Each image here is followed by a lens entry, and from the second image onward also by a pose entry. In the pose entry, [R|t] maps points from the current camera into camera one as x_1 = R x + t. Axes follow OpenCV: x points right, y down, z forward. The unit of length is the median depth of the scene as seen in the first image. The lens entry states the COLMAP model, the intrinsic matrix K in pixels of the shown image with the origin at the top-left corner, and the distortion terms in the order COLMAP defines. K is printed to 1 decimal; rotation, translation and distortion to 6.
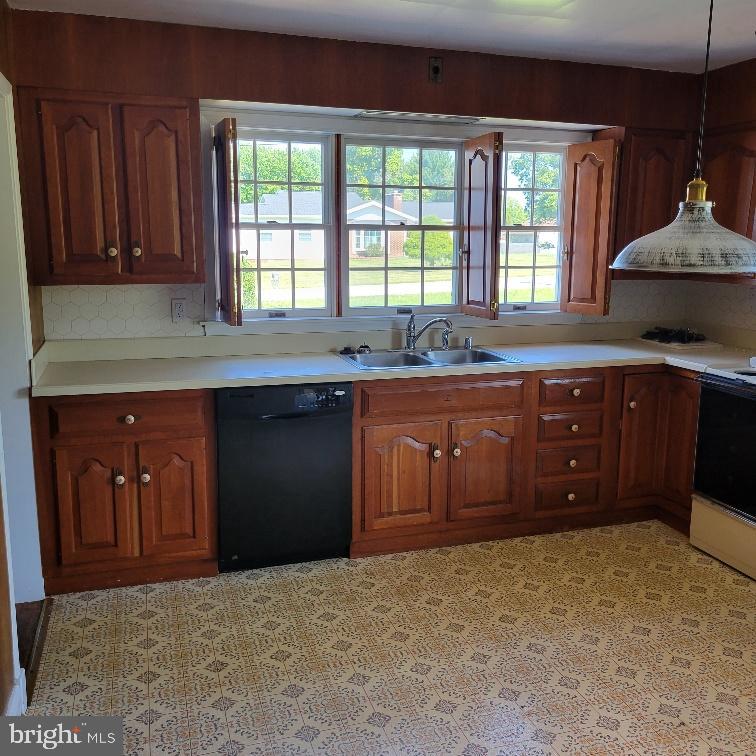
lens RADIAL K [[757.5, 0, 380.4], [0, 757.5, 374.7], [0, 0, 1]] dist [0.020180, 0.000000]
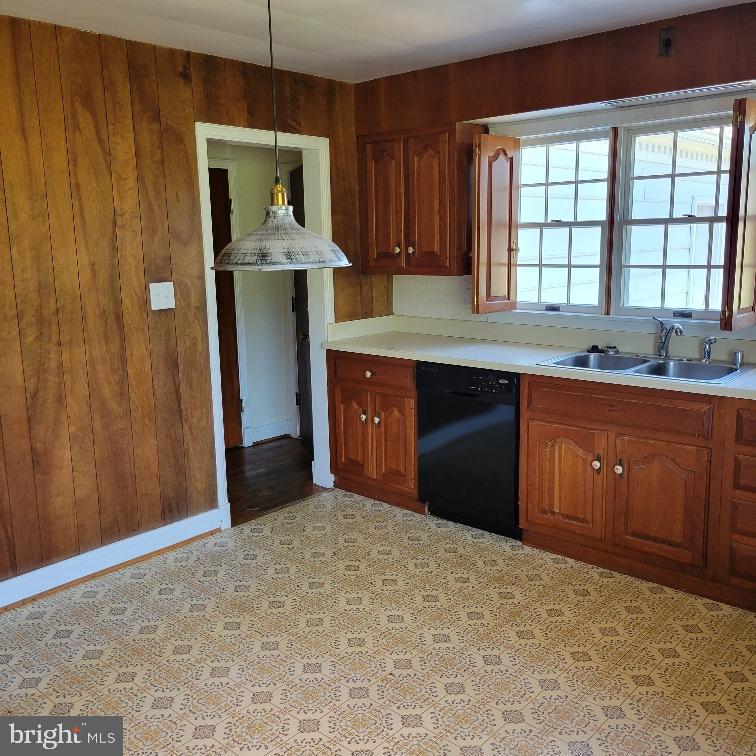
lens RADIAL K [[757.5, 0, 381.5], [0, 757.5, 379.3], [0, 0, 1]] dist [0.020180, 0.000000]
pose [[0.498244, 0.143241, -0.855123, 0.716361], [-0.132511, 0.987253, 0.088165, -0.046641], [0.856851, 0.069386, 0.510874, 0.282532]]
